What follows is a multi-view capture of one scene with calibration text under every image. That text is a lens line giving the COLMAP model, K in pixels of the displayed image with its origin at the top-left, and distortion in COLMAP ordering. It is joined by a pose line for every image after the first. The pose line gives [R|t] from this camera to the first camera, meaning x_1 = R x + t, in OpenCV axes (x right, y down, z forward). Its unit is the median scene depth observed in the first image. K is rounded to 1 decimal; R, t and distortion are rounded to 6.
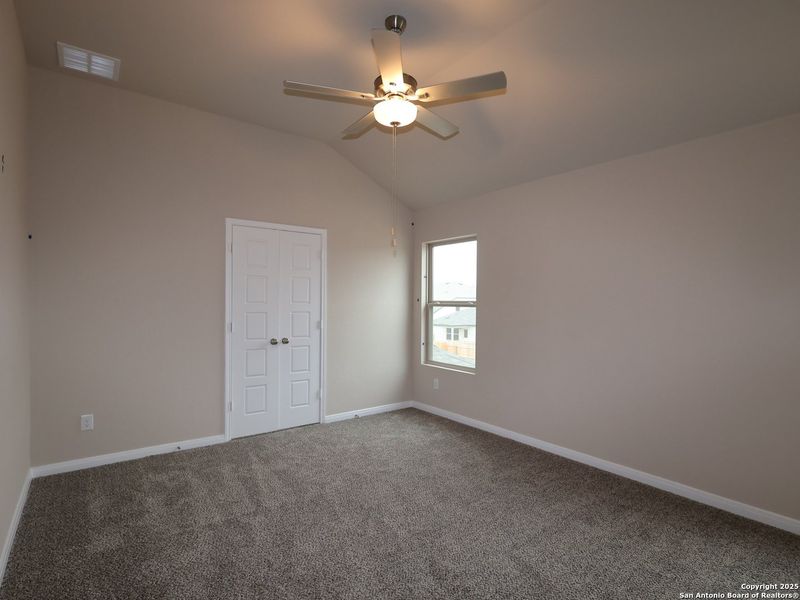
lens RADIAL K [[423.2, 0, 395.6], [0, 423.2, 299.7], [0, 0, 1]] dist [-0.006235, 0.002956]
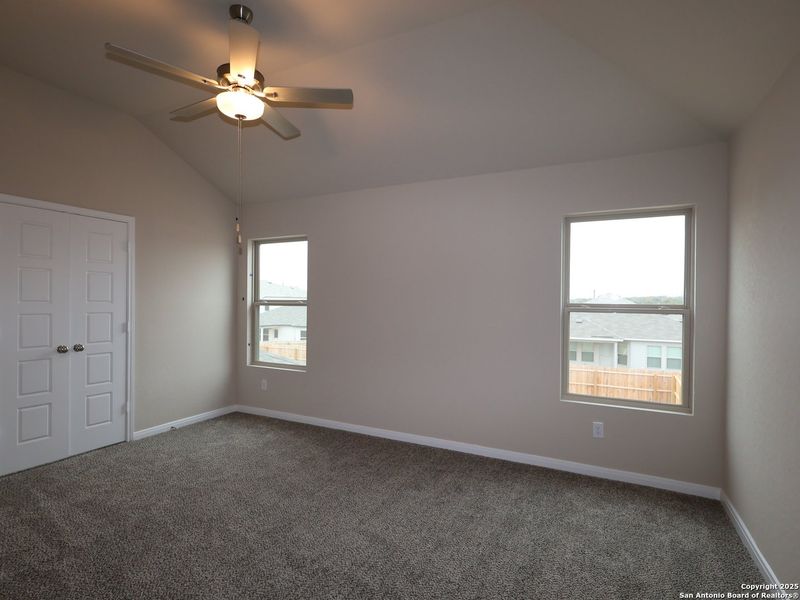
lens RADIAL K [[423.2, 0, 400.4], [0, 423.2, 299.0], [0, 0, 1]] dist [-0.006235, 0.002956]
pose [[0.897306, 0.003135, 0.441397, -0.096052], [-0.002879, 0.999995, -0.001250, 0.001528], [-0.441399, -0.000149, 0.897311, -0.030055]]
